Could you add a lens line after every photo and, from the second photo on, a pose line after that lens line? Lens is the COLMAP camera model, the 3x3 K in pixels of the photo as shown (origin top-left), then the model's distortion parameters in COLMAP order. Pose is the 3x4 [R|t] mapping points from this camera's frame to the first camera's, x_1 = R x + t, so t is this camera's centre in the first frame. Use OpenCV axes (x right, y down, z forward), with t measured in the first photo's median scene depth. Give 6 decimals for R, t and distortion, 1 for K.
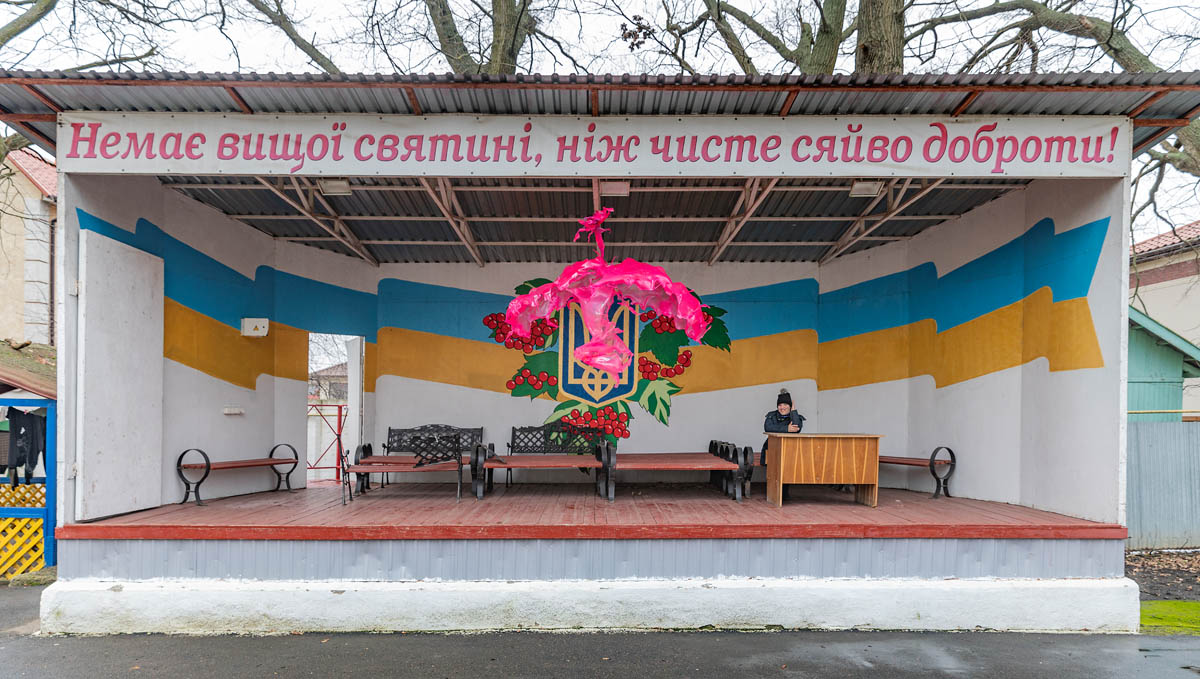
lens RADIAL K [[990.5, 0, 679.8], [0, 990.5, 268.0], [0, 0, 1]] dist [-0.028733, 0.004726]
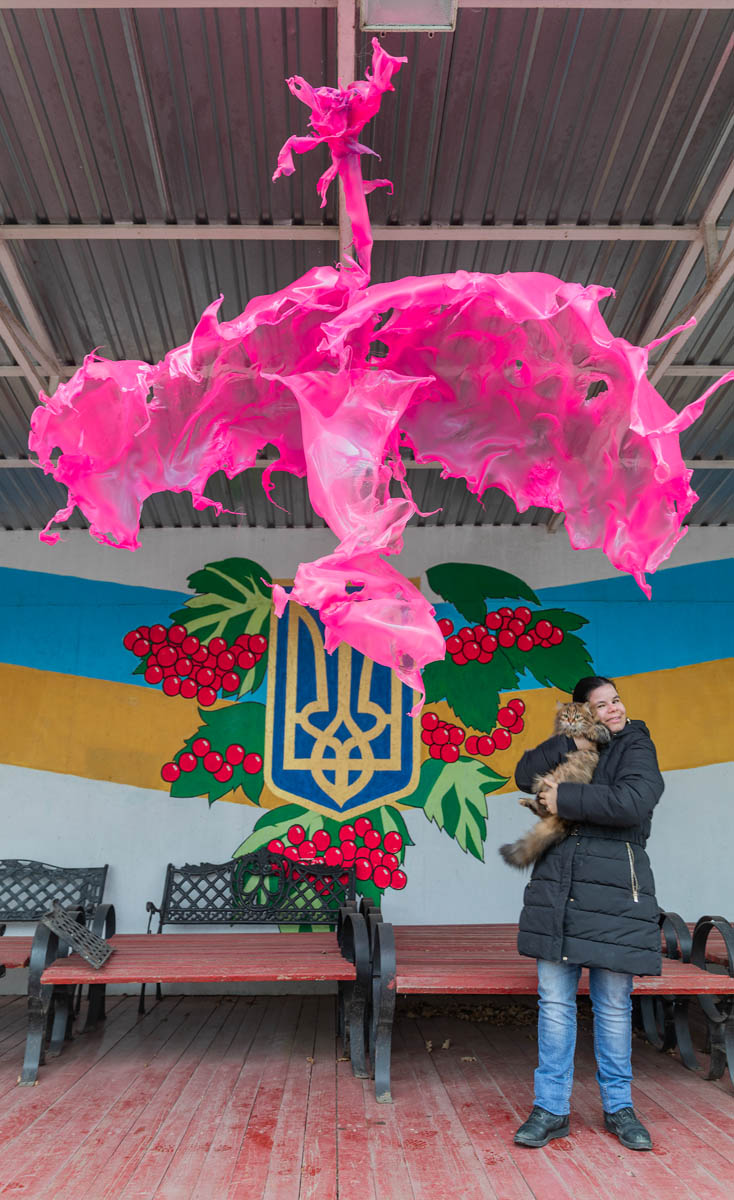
lens RADIAL K [[1052.9, 0, 382.6], [0, 1052.9, 364.6], [0, 0, 1]] dist [0.020110, -0.006184]
pose [[0.999095, -0.021790, -0.036538, -0.050061], [0.010685, 0.959868, -0.280249, 0.092142], [0.041178, 0.279605, 0.959232, 0.563266]]
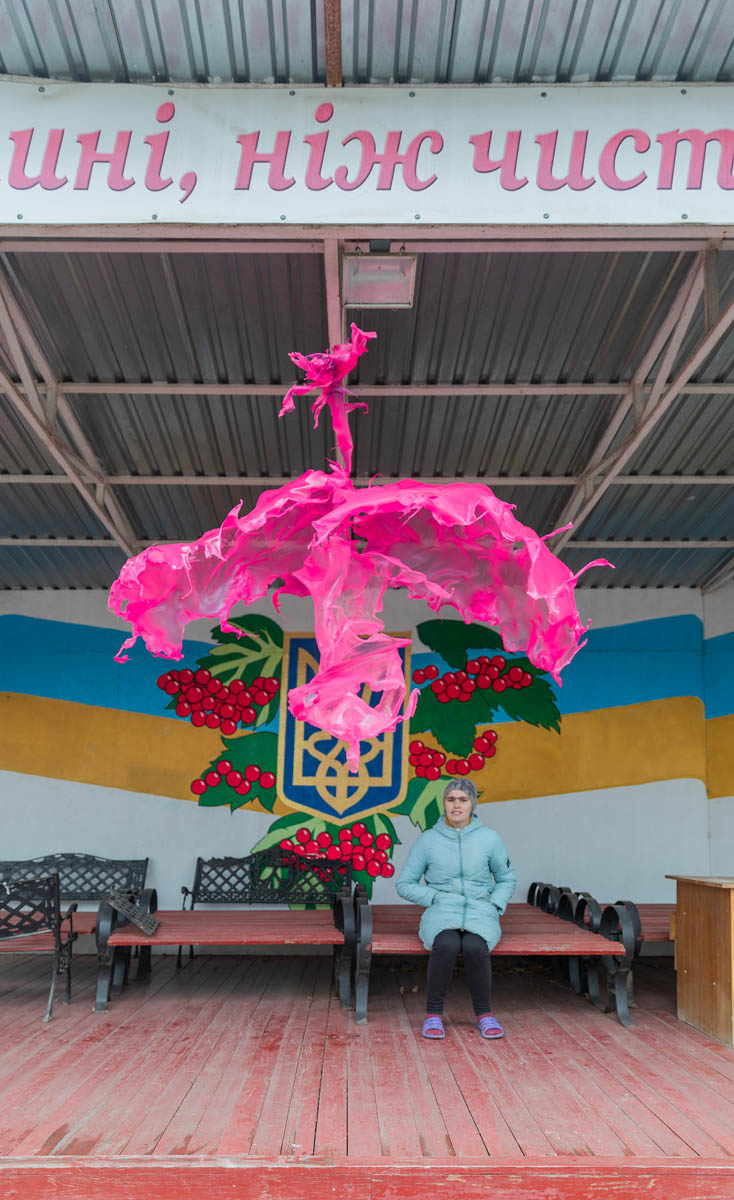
lens RADIAL K [[1052.9, 0, 447.5], [0, 1052.9, 571.2], [0, 0, 1]] dist [0.020110, -0.006184]
pose [[0.999950, 0.007102, 0.007106, -0.031164], [-0.006362, 0.995044, -0.099232, 0.065863], [-0.007775, 0.099182, 0.995039, 0.452285]]
